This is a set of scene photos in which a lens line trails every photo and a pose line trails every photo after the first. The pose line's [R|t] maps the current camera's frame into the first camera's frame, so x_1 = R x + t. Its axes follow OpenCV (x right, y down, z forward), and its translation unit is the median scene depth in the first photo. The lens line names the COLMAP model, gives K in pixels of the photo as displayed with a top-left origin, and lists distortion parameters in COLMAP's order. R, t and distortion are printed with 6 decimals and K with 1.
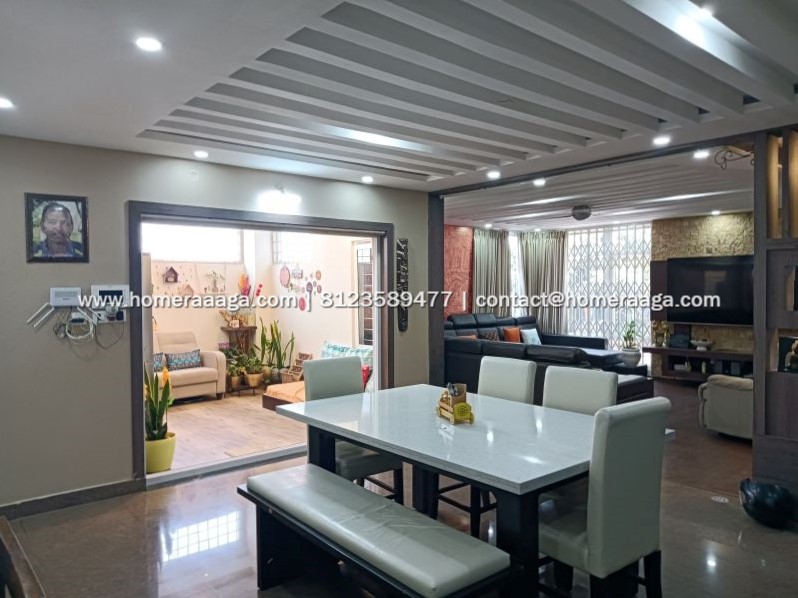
lens RADIAL K [[593.3, 0, 395.8], [0, 593.3, 298.1], [0, 0, 1]] dist [0.043104, -0.028717]
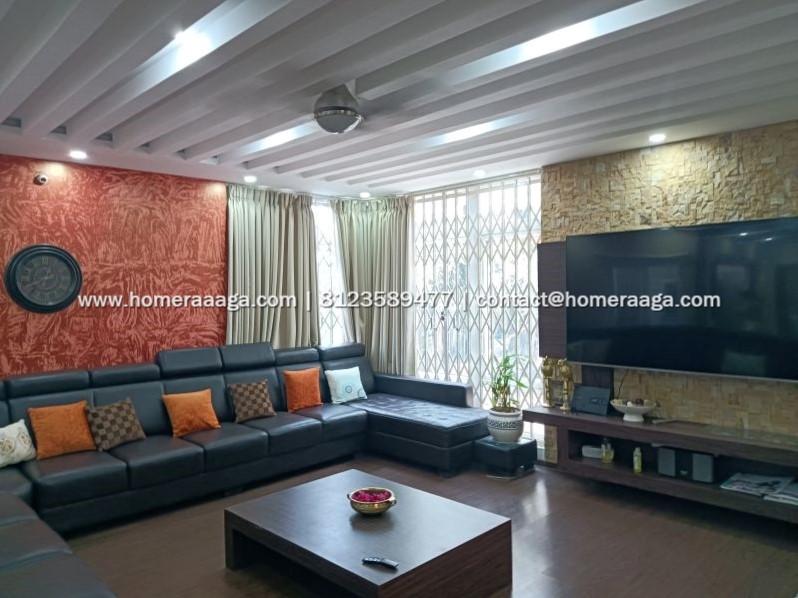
lens RADIAL K [[593.3, 0, 397.1], [0, 593.3, 300.4], [0, 0, 1]] dist [0.043104, -0.028717]
pose [[0.997033, -0.008258, 0.076530, 0.260217], [0.008738, 0.999944, -0.005939, -0.010061], [-0.076477, 0.006590, 0.997050, 0.487085]]
